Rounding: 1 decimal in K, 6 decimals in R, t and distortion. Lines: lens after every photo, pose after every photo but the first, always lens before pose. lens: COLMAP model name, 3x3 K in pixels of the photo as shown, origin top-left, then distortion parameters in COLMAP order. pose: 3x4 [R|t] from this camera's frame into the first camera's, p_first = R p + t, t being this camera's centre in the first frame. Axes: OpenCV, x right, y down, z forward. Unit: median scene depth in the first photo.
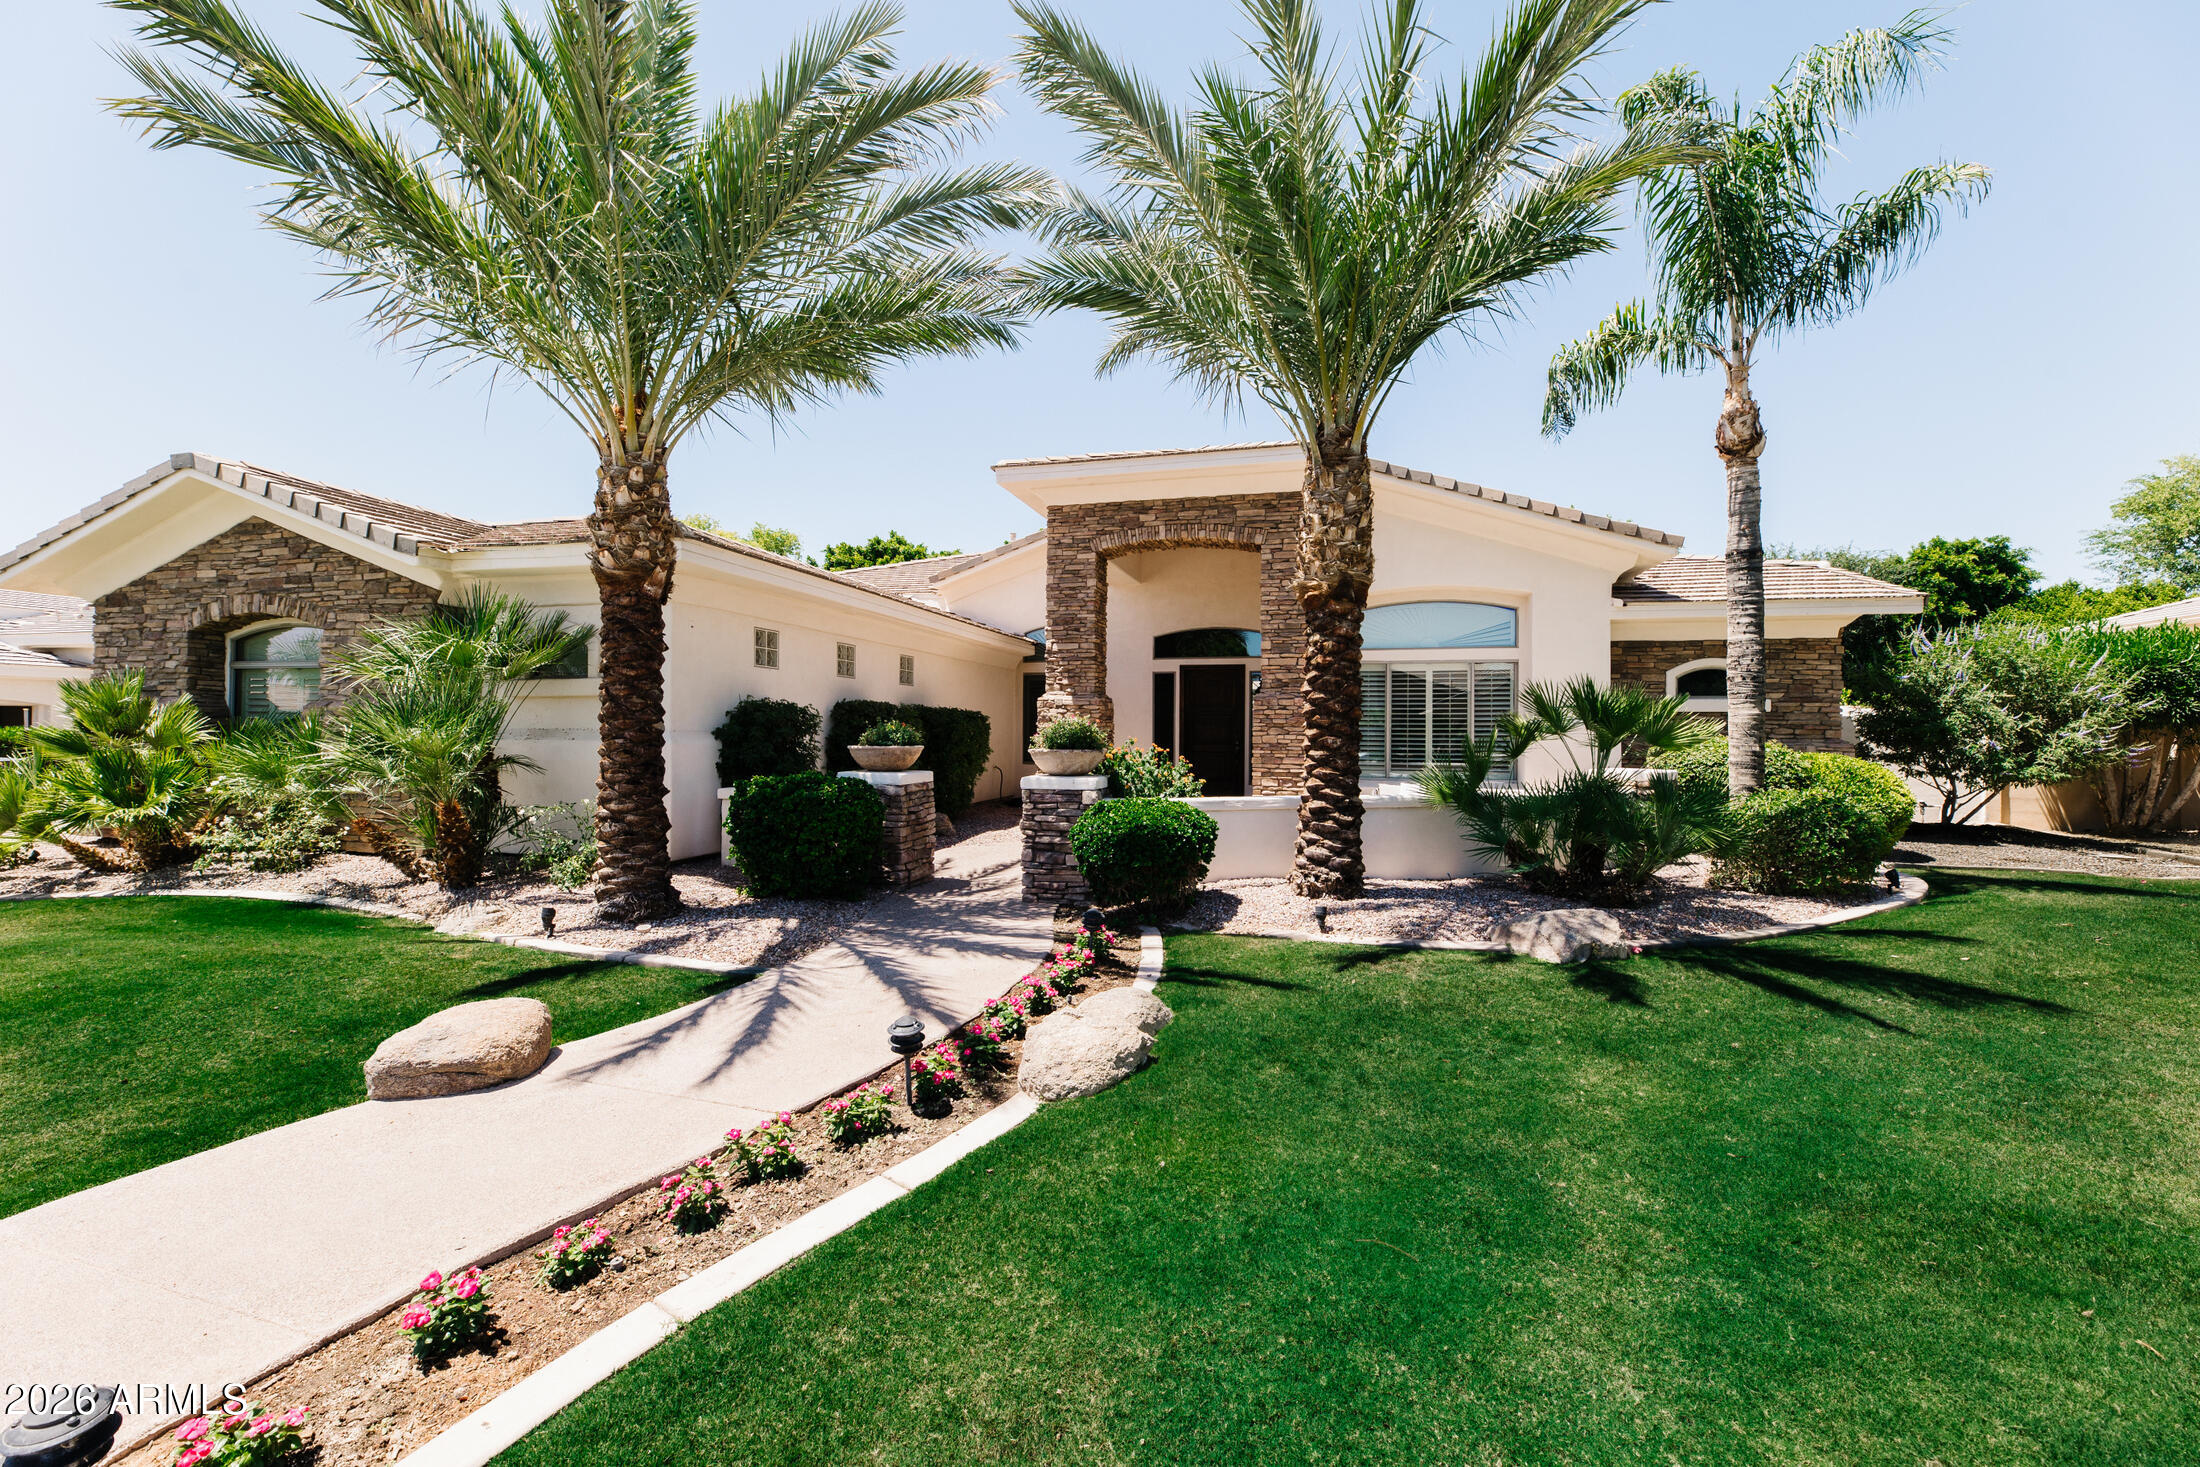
lens RADIAL K [[910.7, 0, 1101.4], [0, 910.7, 727.0], [0, 0, 1]] dist [-0.011332, -0.000597]
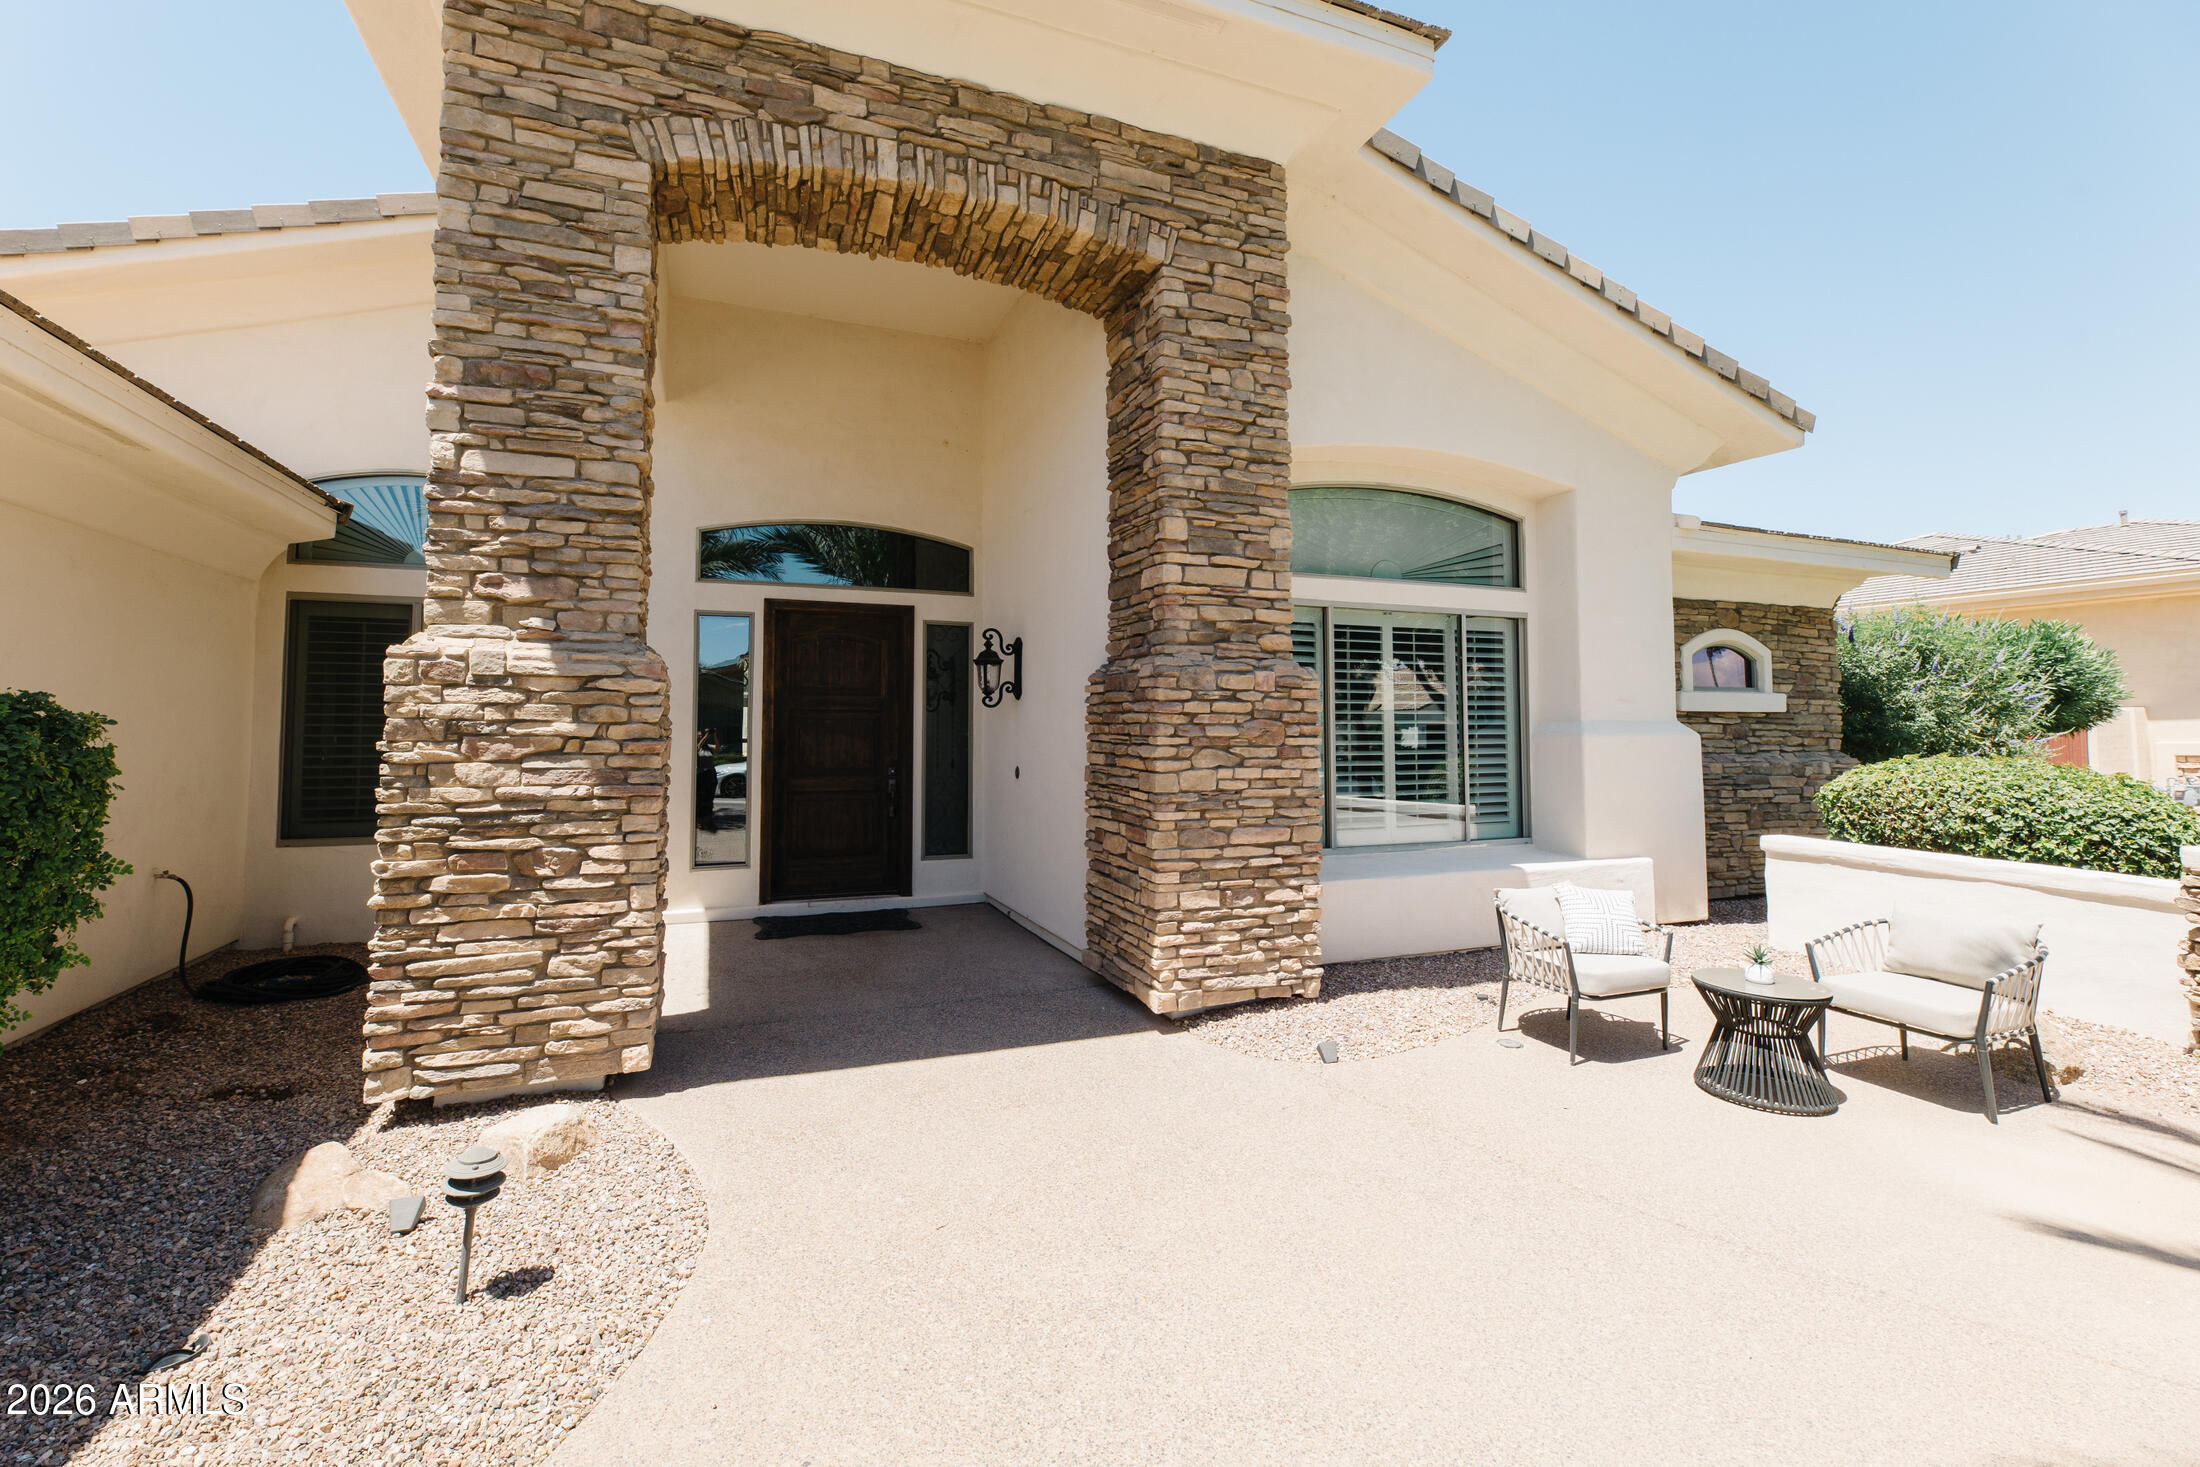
lens RADIAL K [[910.7, 0, 1104.7], [0, 910.7, 690.0], [0, 0, 1]] dist [-0.011332, -0.000597]
pose [[0.781091, 0.019465, 0.624113, -0.071901], [0.007055, 0.999175, -0.039993, -0.008249], [-0.624377, 0.035641, 0.780310, 0.691068]]
